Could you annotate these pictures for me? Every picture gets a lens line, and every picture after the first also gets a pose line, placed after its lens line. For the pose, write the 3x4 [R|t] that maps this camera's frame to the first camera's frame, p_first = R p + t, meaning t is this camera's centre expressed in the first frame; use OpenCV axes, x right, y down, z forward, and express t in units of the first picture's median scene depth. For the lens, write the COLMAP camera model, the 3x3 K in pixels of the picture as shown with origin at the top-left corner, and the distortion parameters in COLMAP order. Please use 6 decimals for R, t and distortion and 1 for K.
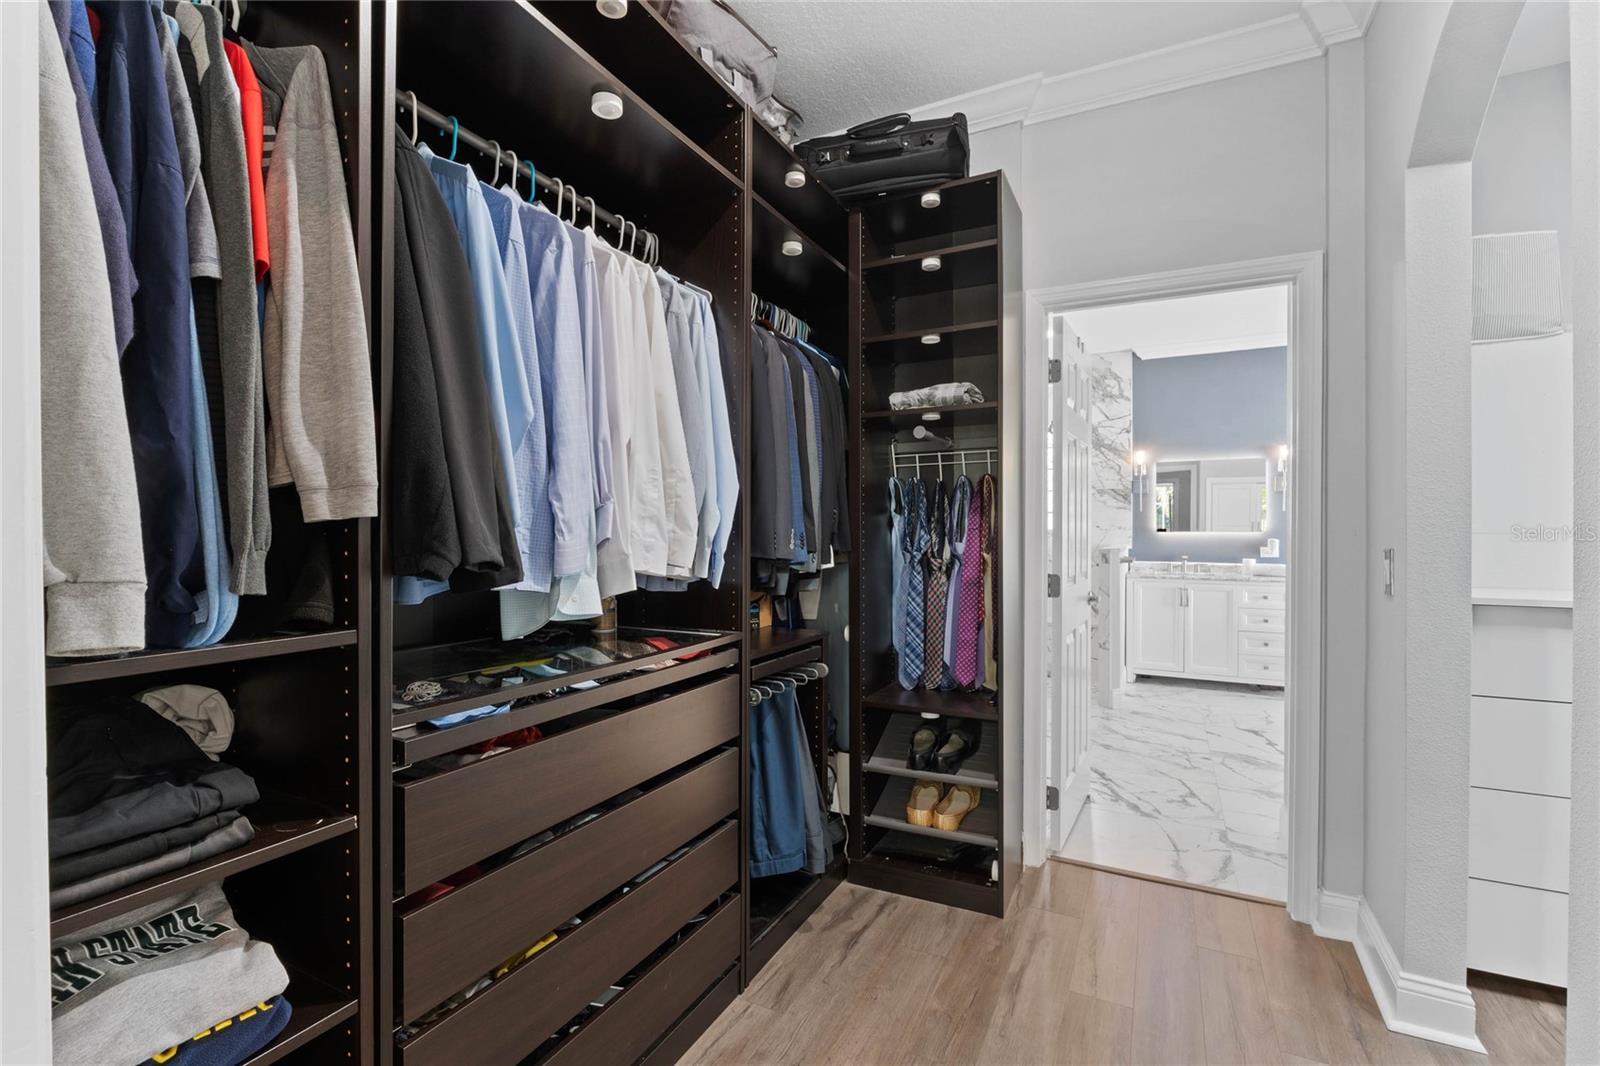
lens RADIAL K [[713.9, 0, 805.4], [0, 713.9, 534.5], [0, 0, 1]] dist [0.003984, -0.000217]
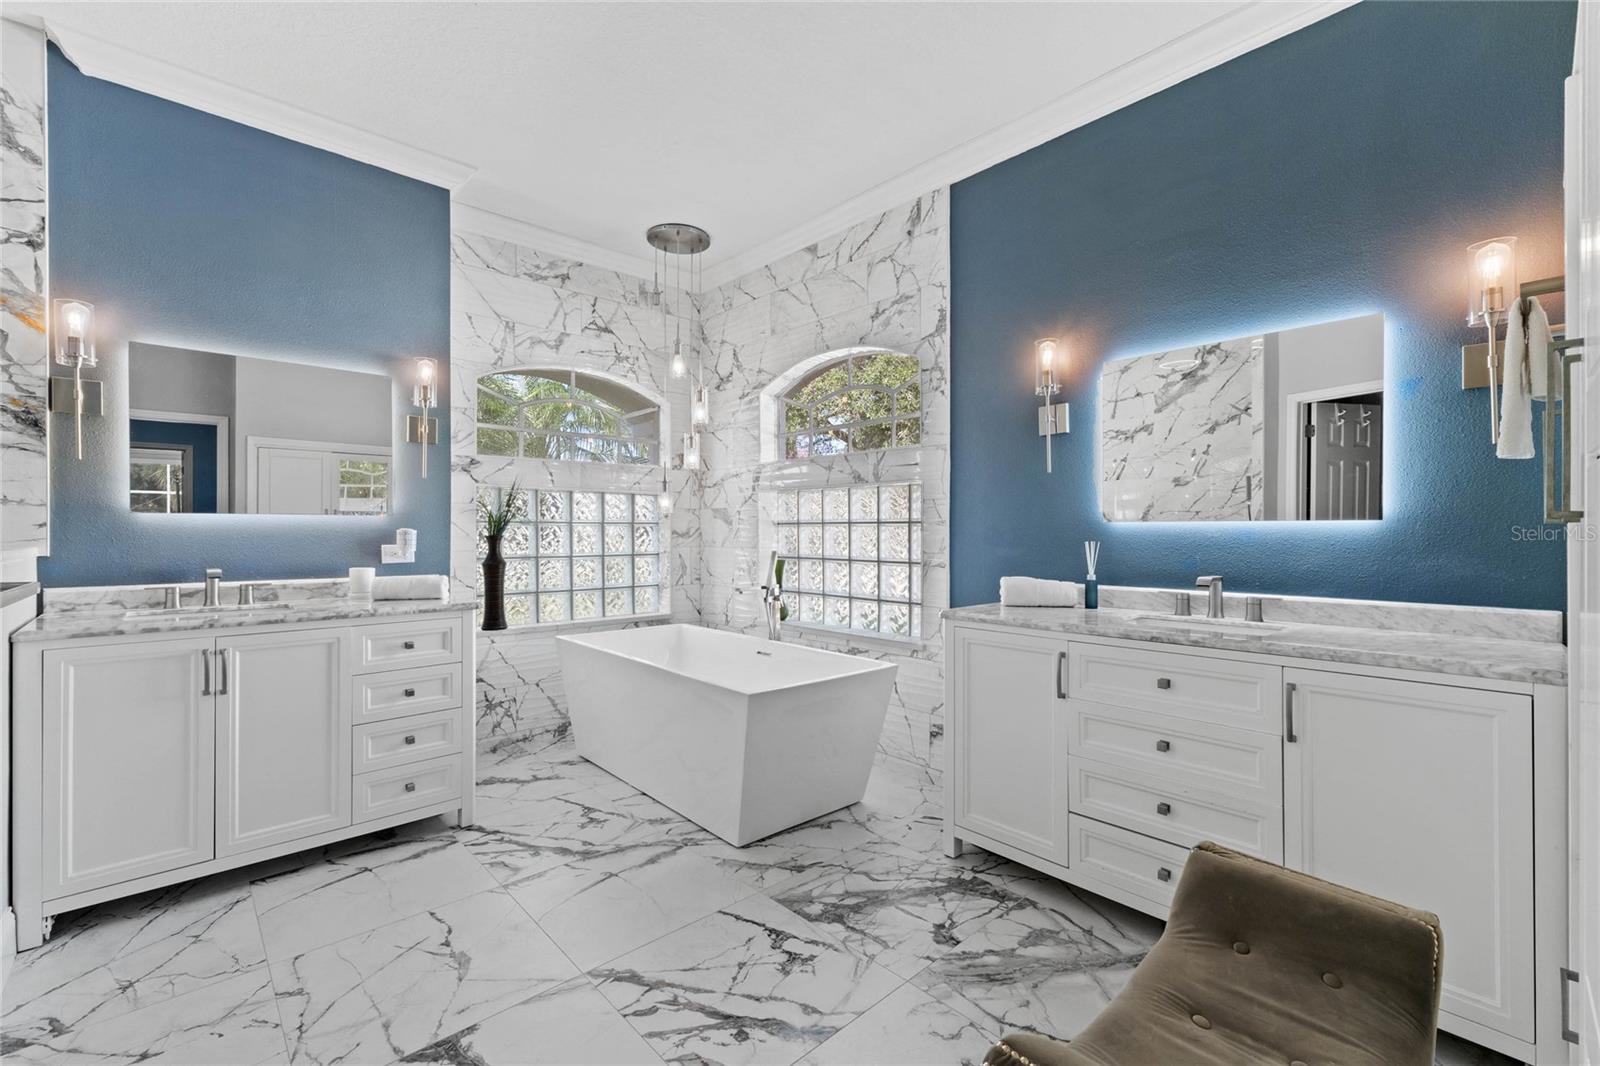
lens RADIAL K [[713.9, 0, 807.2], [0, 713.9, 531.7], [0, 0, 1]] dist [0.003984, -0.000217]
pose [[0.363626, -0.000508, 0.931545, 0.269053], [0.015483, 0.999865, -0.005498, 0.016333], [-0.931416, 0.016422, 0.363585, 0.528714]]
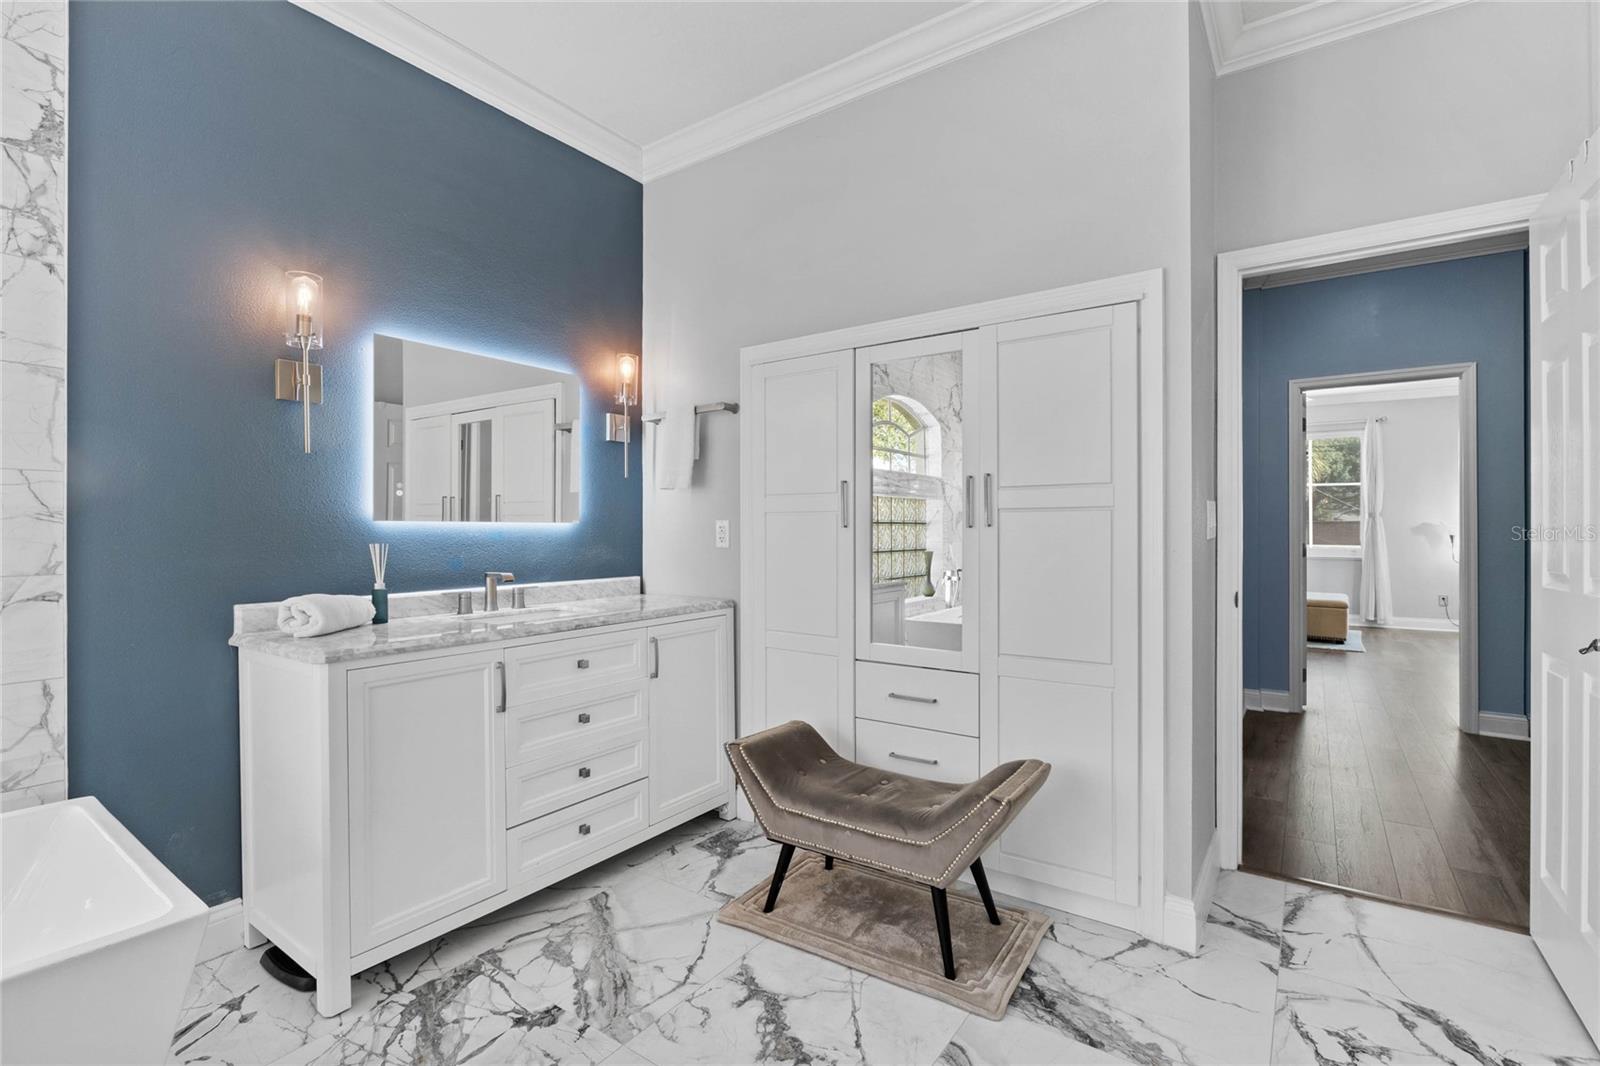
lens RADIAL K [[755.3, 0, 807.7], [0, 755.3, 533.7], [0, 0, 1]] dist [-0.004875, -0.001154]
pose [[-0.992416, 0.001824, 0.122908, 0.537979], [0.004602, 0.999740, 0.022320, 0.007651], [-0.122836, 0.022716, -0.992167, 0.995777]]
